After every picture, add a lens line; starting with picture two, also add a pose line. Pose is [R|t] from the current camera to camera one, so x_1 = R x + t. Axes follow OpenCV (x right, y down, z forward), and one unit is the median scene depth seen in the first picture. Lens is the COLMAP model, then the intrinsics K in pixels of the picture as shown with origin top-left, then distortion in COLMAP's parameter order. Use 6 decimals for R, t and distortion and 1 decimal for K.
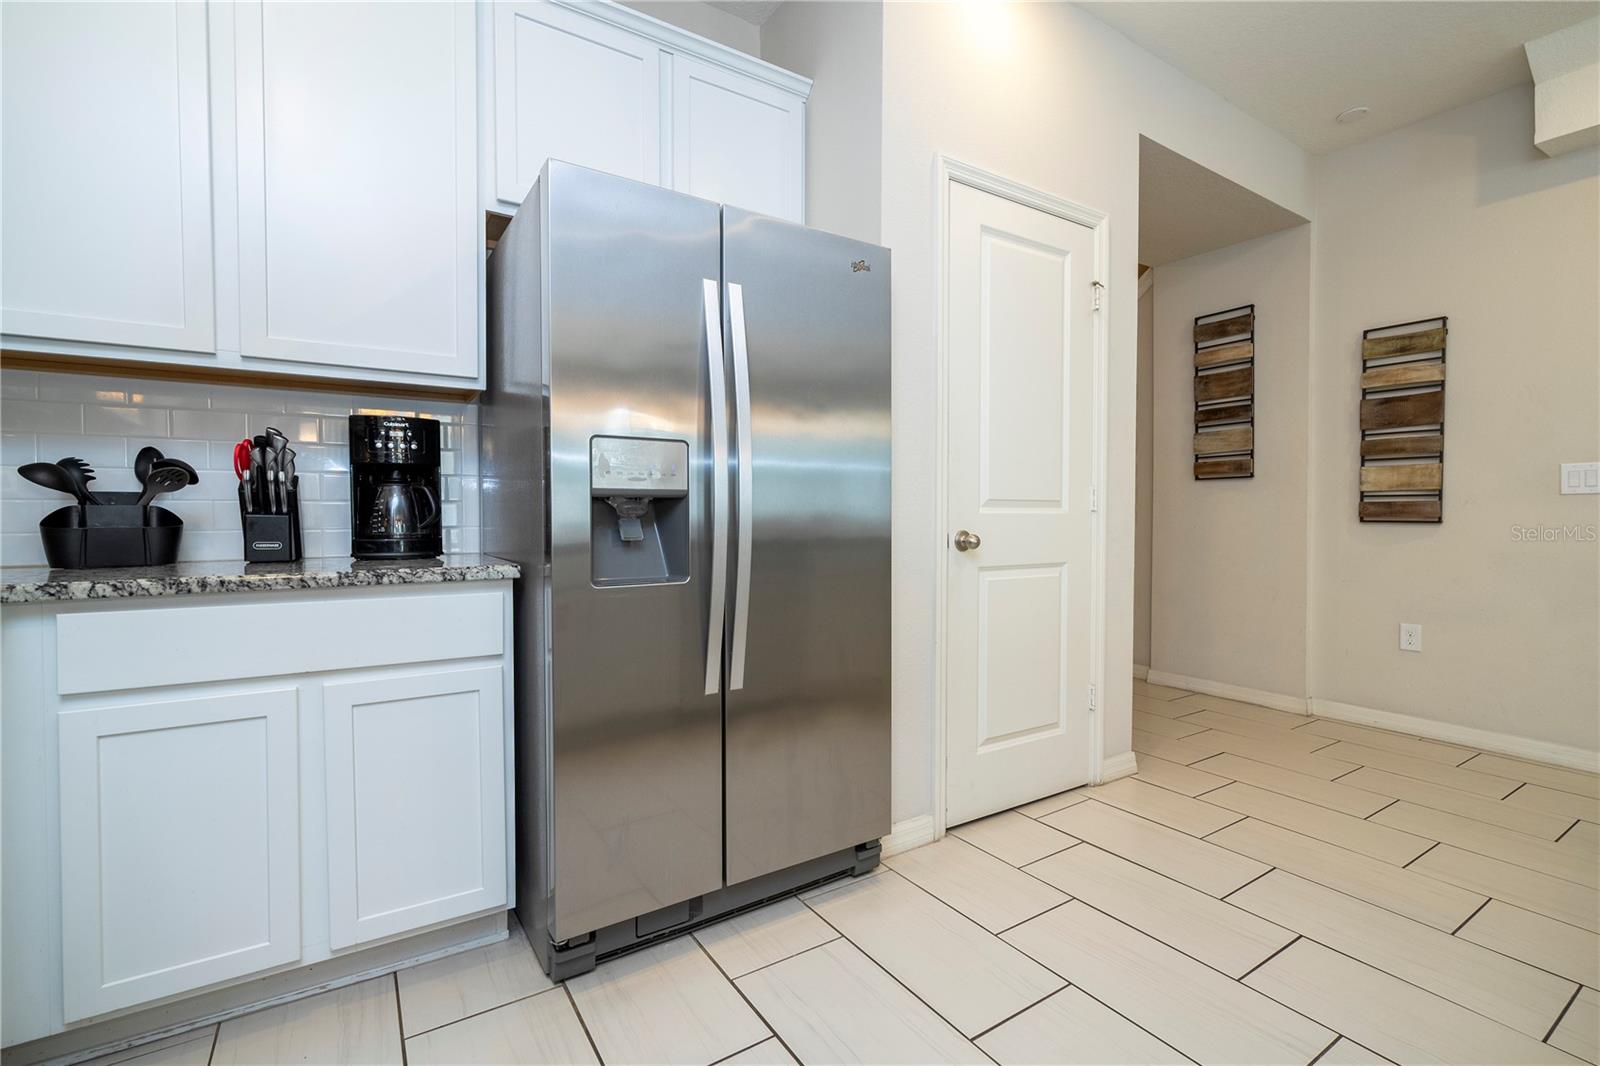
lens RADIAL K [[718.1, 0, 809.6], [0, 718.1, 529.4], [0, 0, 1]] dist [-0.001127, -0.000095]
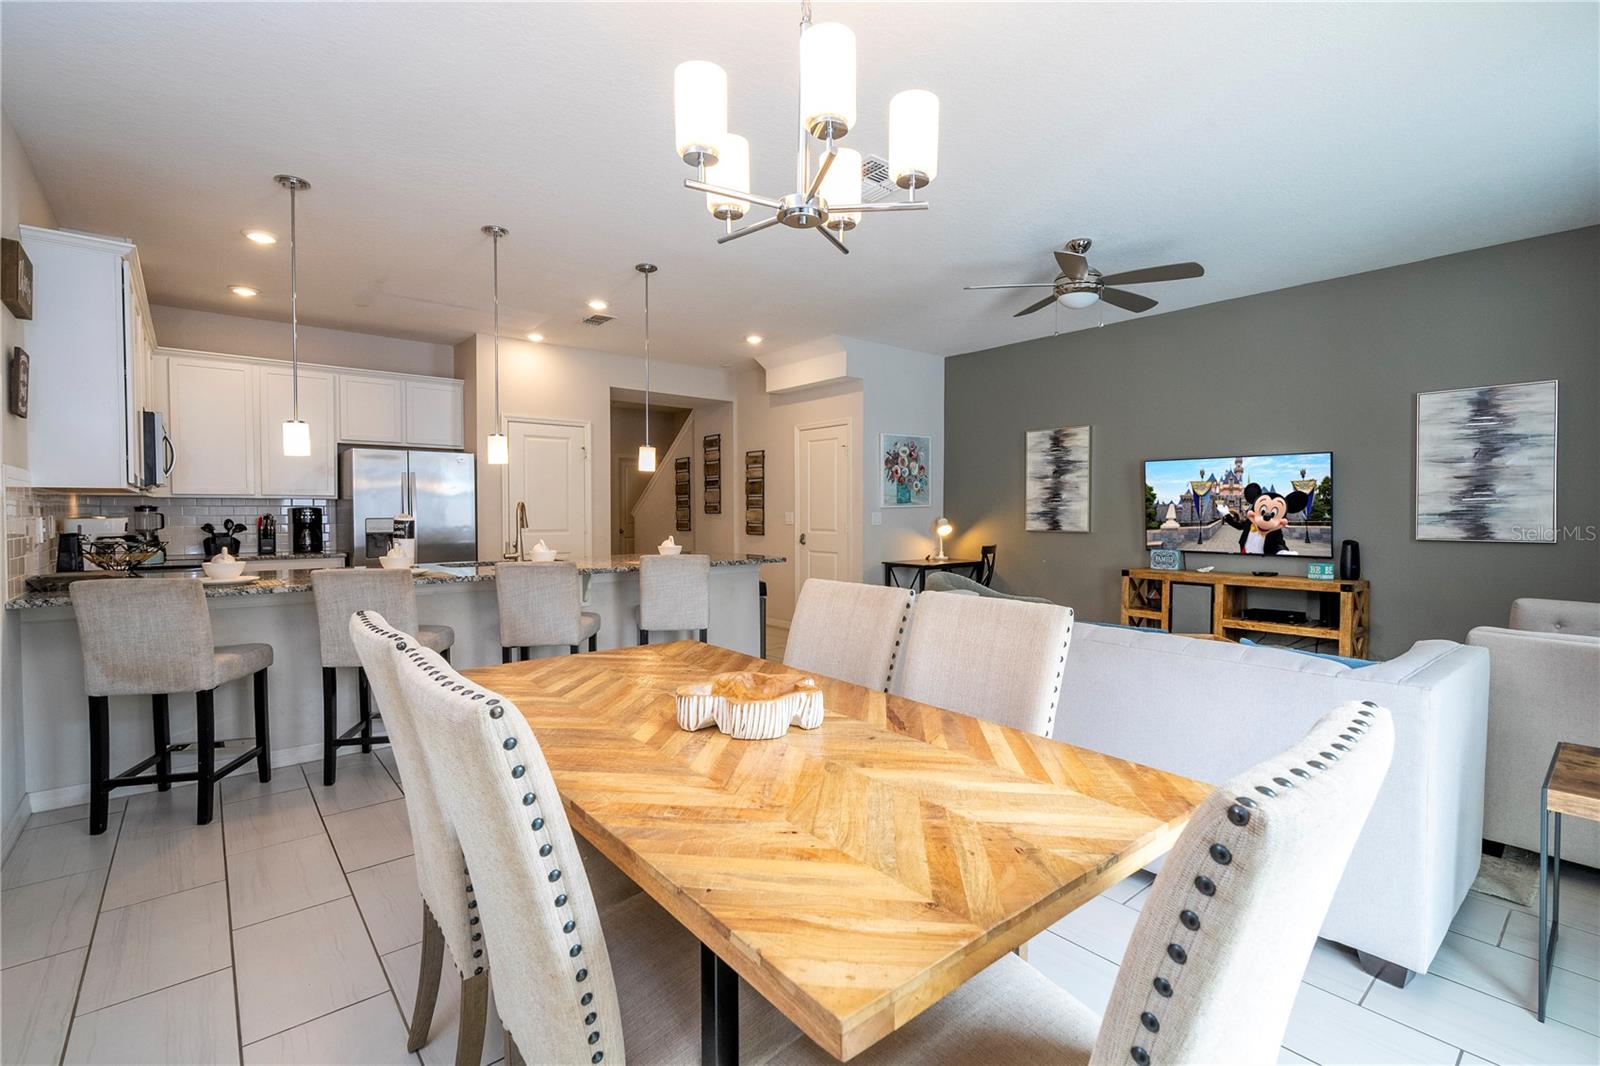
lens RADIAL K [[721.4, 0, 814.8], [0, 721.4, 527.2], [0, 0, 1]] dist [-0.002125, 0.001698]
pose [[0.991932, -0.003930, 0.126707, 1.306542], [0.003652, 0.999990, 0.002426, -0.070010], [-0.126715, -0.001944, 0.991937, -2.562820]]
